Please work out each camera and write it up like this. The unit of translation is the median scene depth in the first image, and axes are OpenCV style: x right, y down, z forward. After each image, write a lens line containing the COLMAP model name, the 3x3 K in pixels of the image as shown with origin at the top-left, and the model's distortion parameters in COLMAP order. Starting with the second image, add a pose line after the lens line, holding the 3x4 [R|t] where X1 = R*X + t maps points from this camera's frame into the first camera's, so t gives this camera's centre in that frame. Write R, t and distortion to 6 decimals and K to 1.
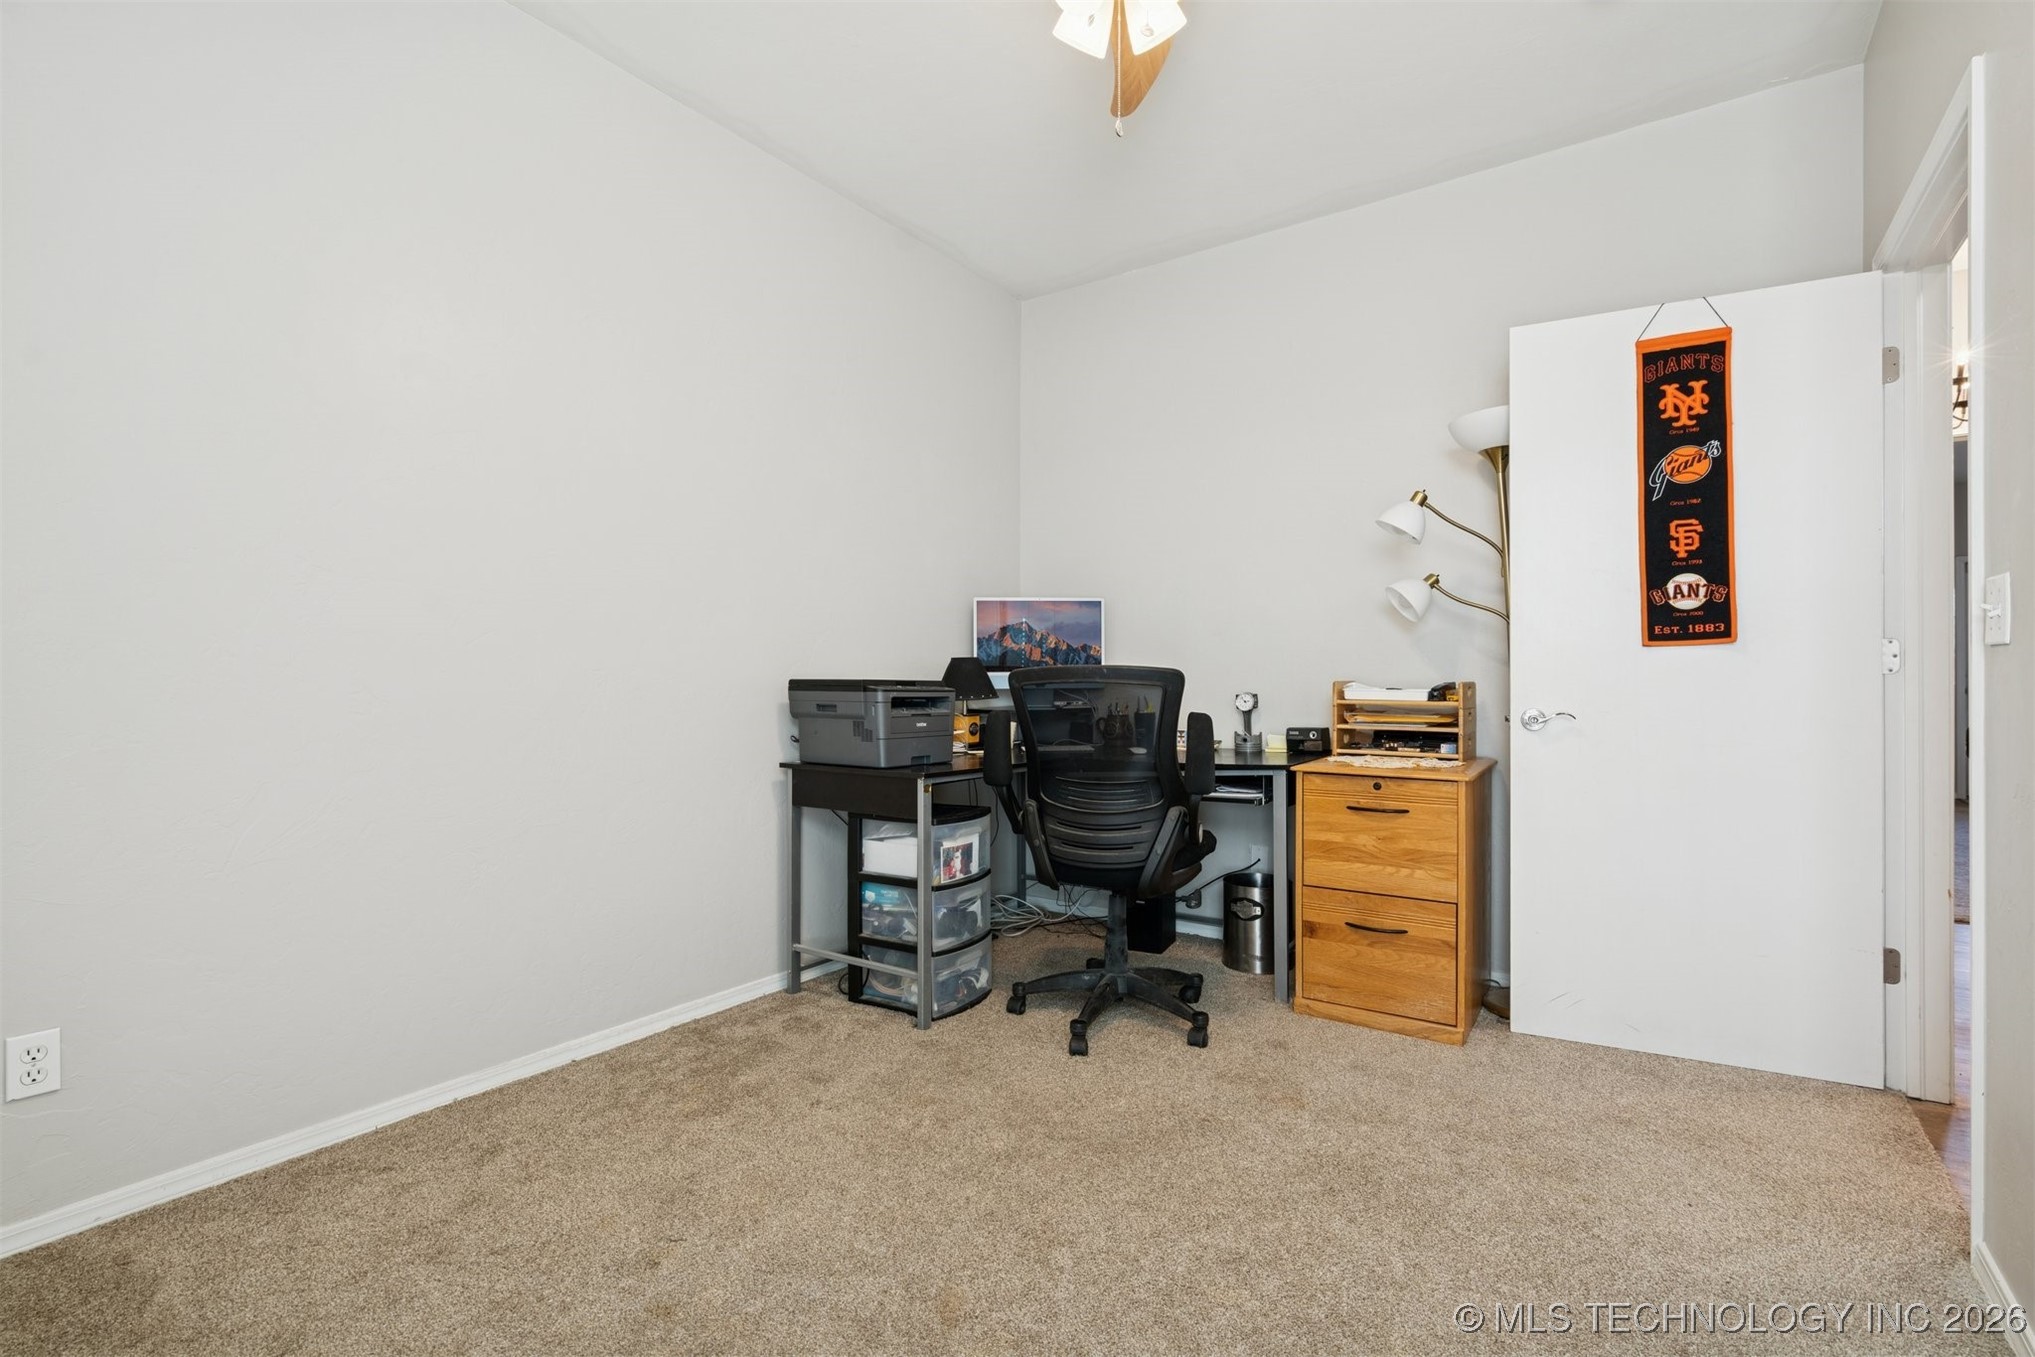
lens RADIAL K [[925.3, 0, 1018.7], [0, 925.3, 681.5], [0, 0, 1]] dist [-0.004385, 0.000684]
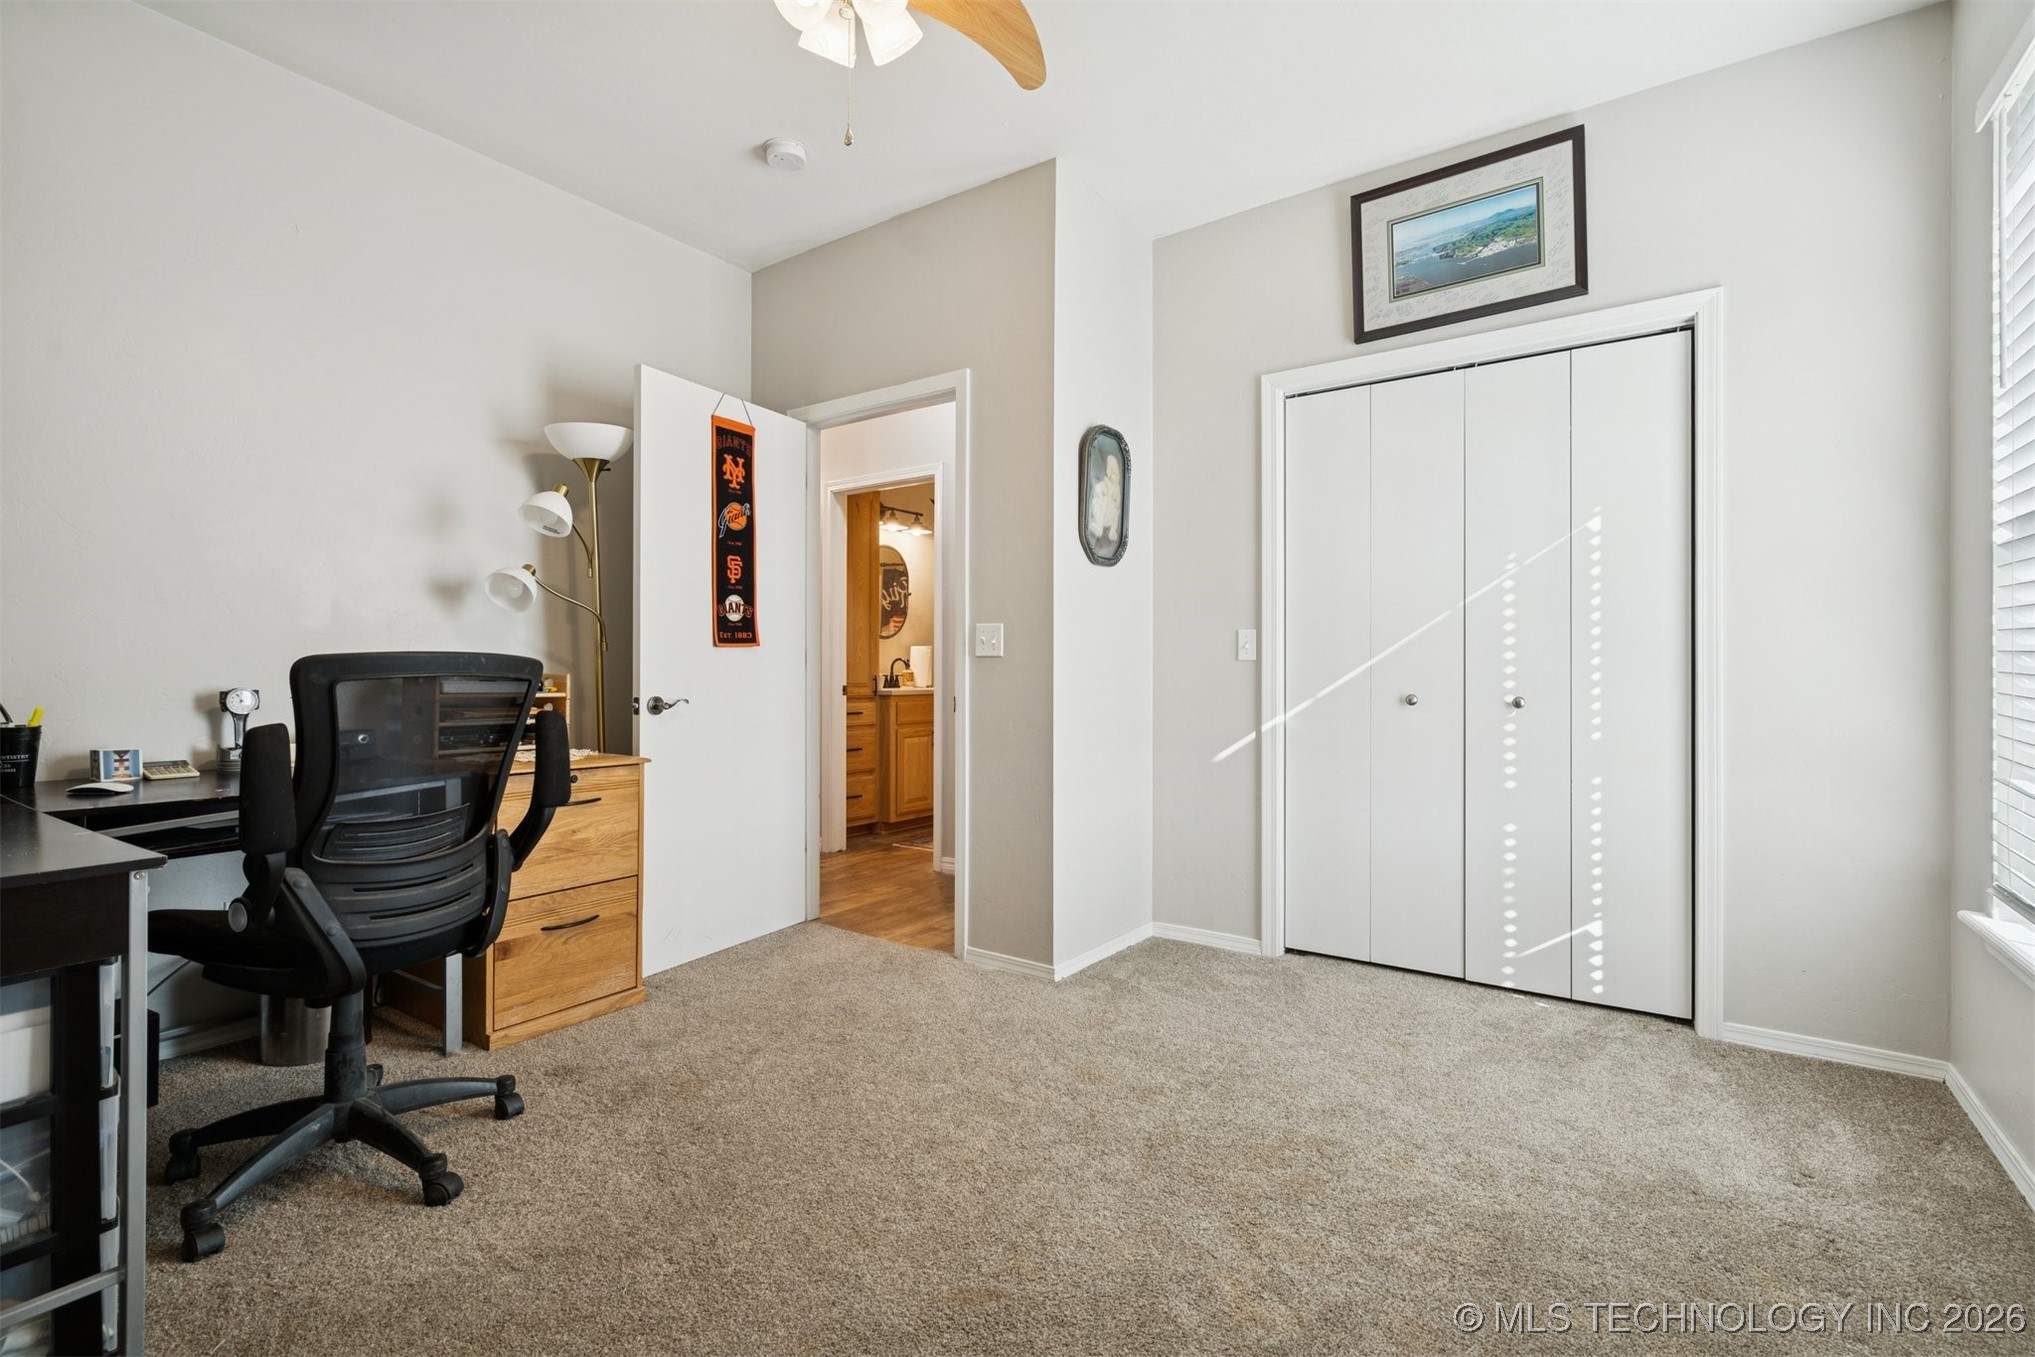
lens RADIAL K [[925.3, 0, 1016.2], [0, 925.3, 672.1], [0, 0, 1]] dist [-0.004385, 0.000684]
pose [[0.005007, -0.001570, 0.999986, -0.659278], [-0.000308, 0.999999, 0.001572, -0.003934], [-0.999987, -0.000316, 0.005006, 0.570614]]
